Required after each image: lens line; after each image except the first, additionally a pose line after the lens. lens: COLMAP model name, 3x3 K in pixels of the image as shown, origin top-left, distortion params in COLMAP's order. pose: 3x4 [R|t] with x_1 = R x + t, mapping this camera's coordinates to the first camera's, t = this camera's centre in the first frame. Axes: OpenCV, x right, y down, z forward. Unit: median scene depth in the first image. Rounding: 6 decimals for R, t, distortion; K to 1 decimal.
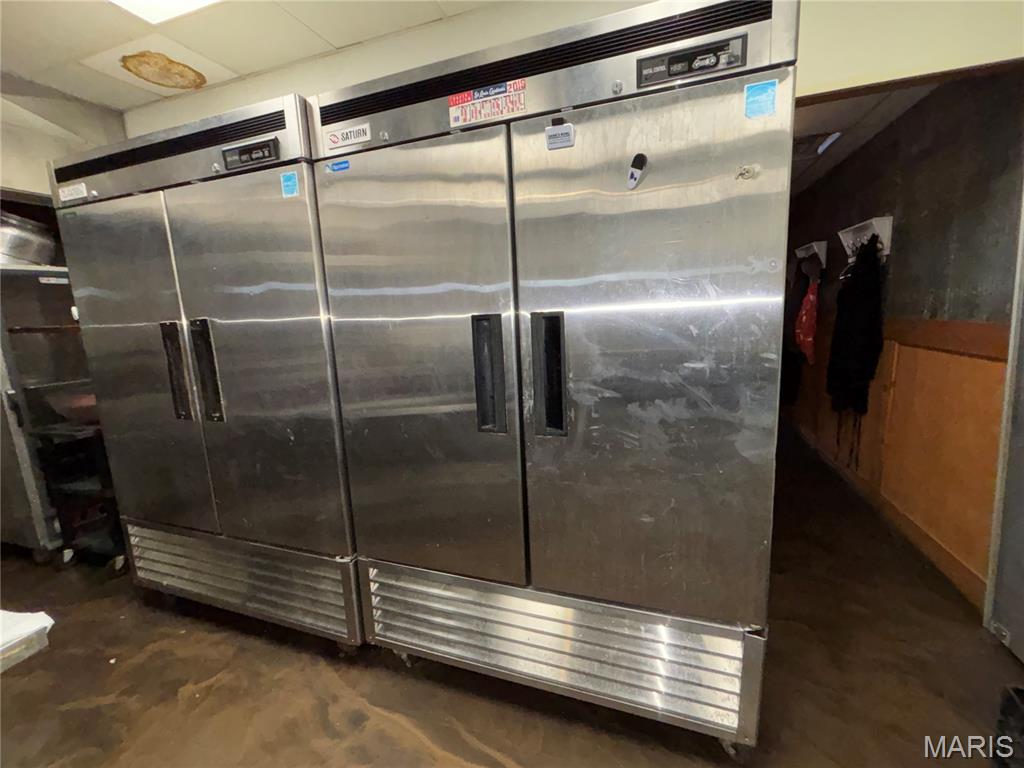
lens RADIAL K [[426.0, 0, 510.3], [0, 426.0, 382.4], [0, 0, 1]] dist [0.001960, 0.000171]
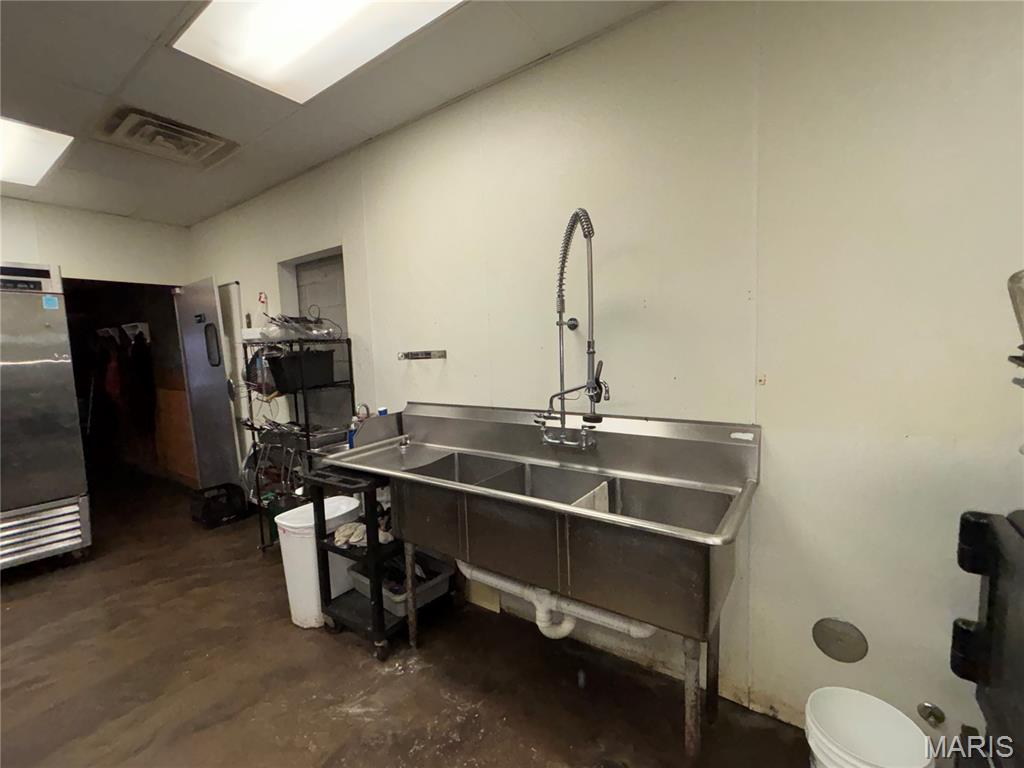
lens RADIAL K [[442.9, 0, 511.8], [0, 442.9, 384.5], [0, 0, 1]] dist [-0.000489, 0.001080]
pose [[0.277753, -0.042714, 0.959703, -0.546408], [0.178635, 0.983884, -0.007909, 0.181675], [-0.943898, 0.173634, 0.280907, -1.013726]]
